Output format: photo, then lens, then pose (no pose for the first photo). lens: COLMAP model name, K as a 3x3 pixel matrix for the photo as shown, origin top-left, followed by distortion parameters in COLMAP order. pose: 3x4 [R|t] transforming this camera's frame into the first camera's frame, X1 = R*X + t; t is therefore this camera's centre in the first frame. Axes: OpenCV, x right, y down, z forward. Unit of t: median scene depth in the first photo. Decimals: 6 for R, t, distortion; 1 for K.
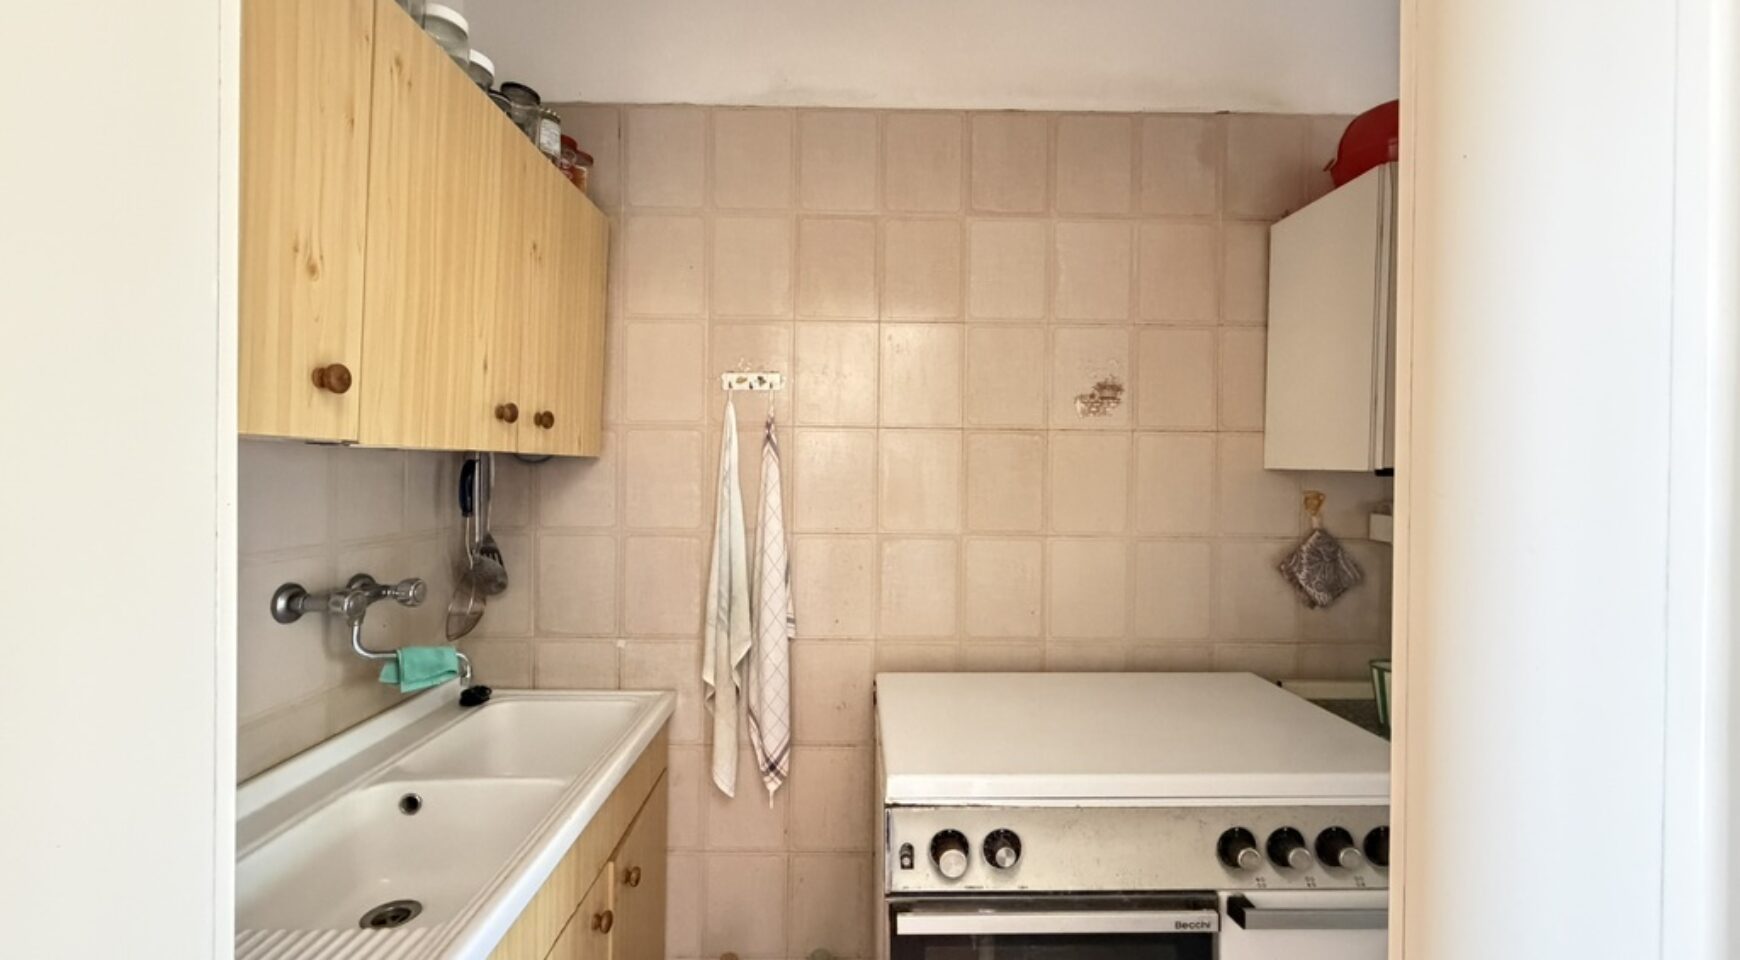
lens RADIAL K [[693.4, 0, 863.8], [0, 693.4, 475.1], [0, 0, 1]] dist [0.003264, -0.000886]
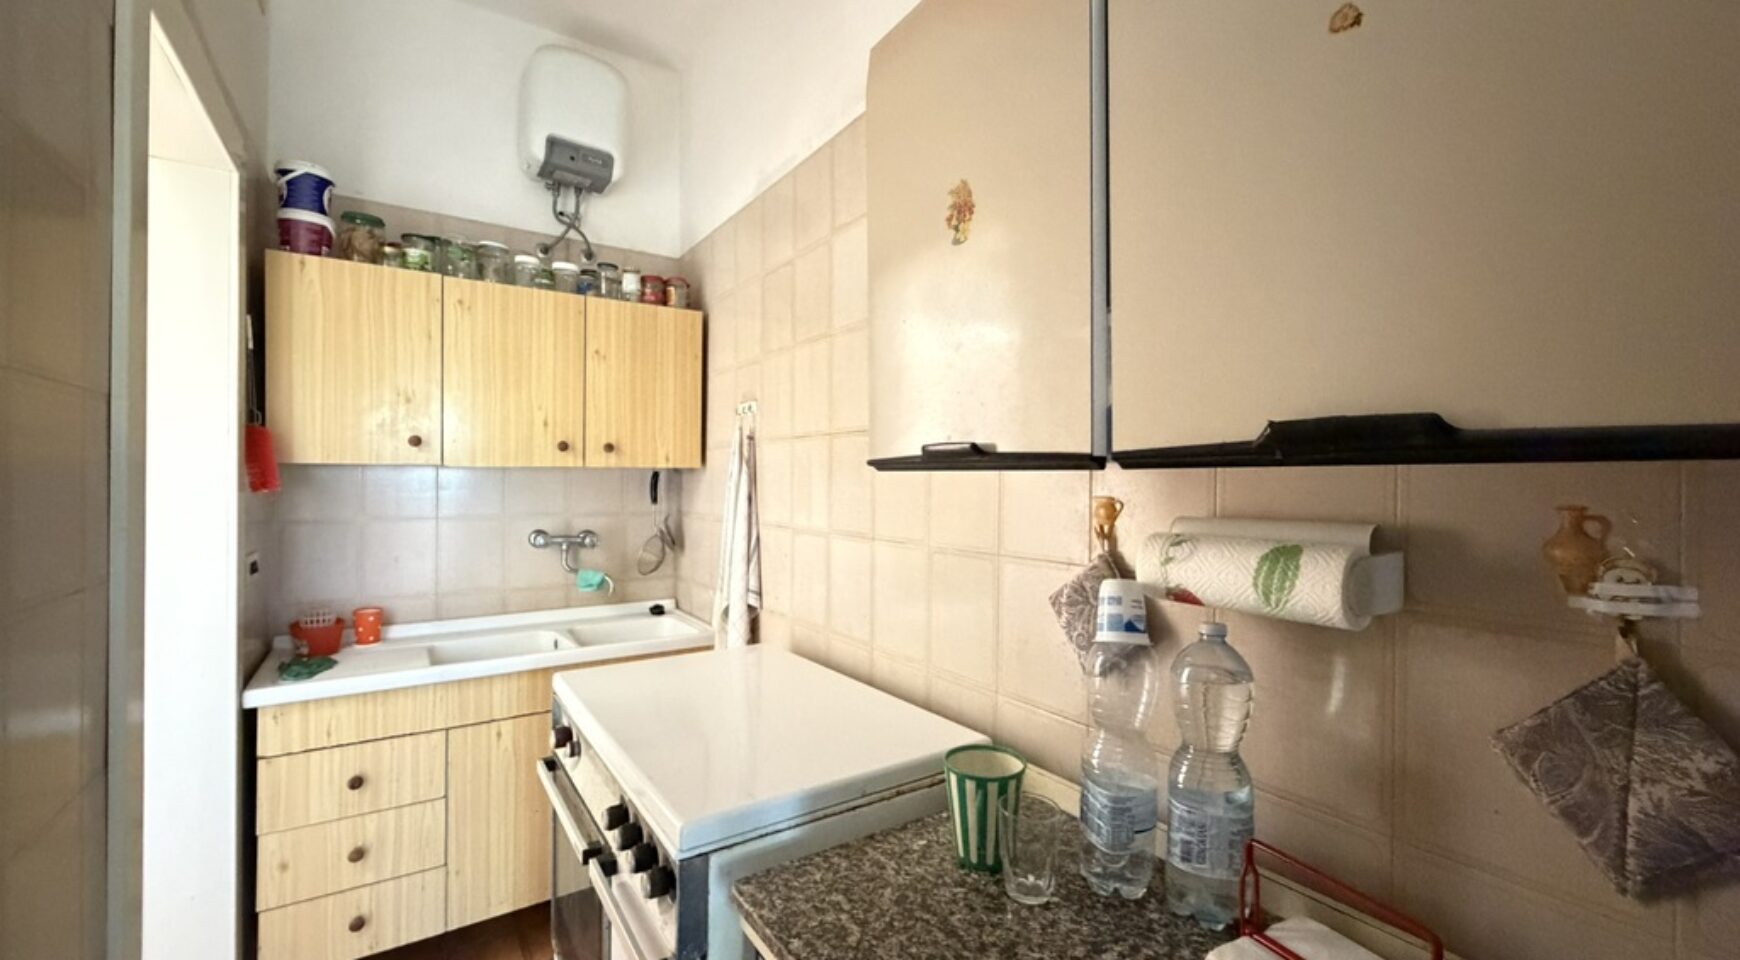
lens RADIAL K [[693.4, 0, 875.0], [0, 693.4, 480.7], [0, 0, 1]] dist [0.003264, -0.000886]
pose [[0.547076, -0.007495, -0.837049, 1.080713], [-0.000818, 0.999955, -0.009489, 0.014886], [0.837082, 0.005876, 0.547045, 0.471923]]
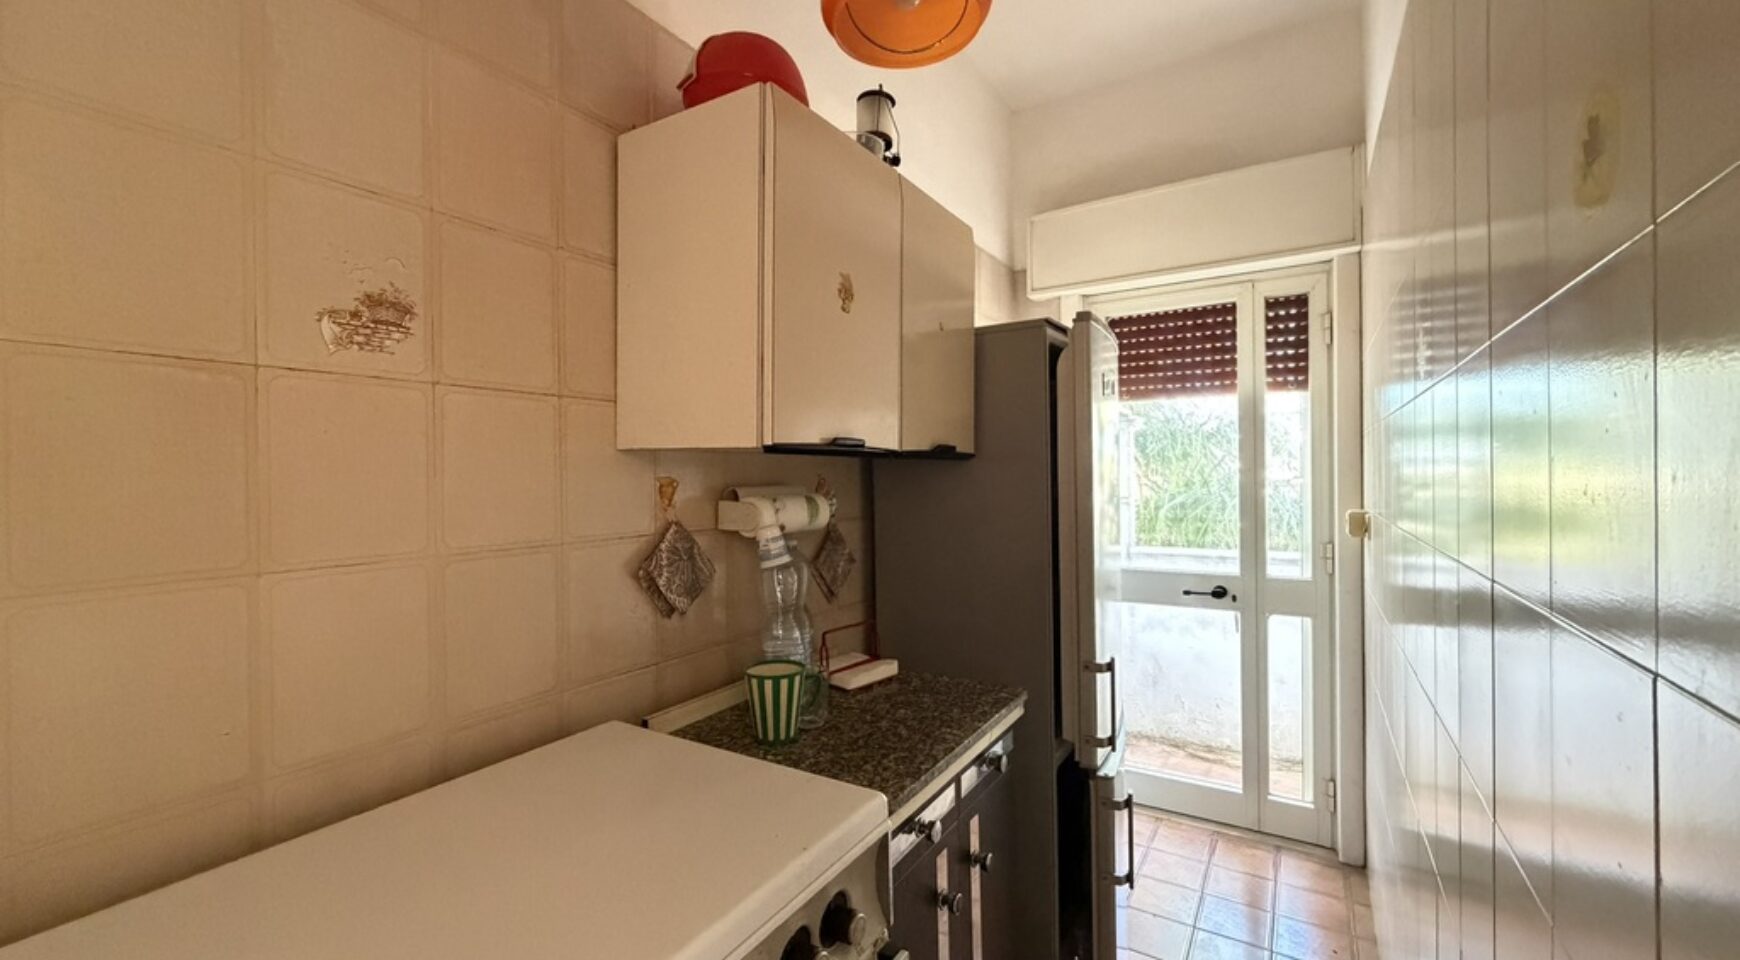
lens RADIAL K [[693.4, 0, 864.0], [0, 693.4, 477.8], [0, 0, 1]] dist [0.003264, -0.000886]
pose [[0.549657, -0.016489, 0.835228, 0.084112], [0.013759, 0.999848, 0.010685, 0.018853], [-0.835277, 0.005619, 0.549801, 0.351280]]
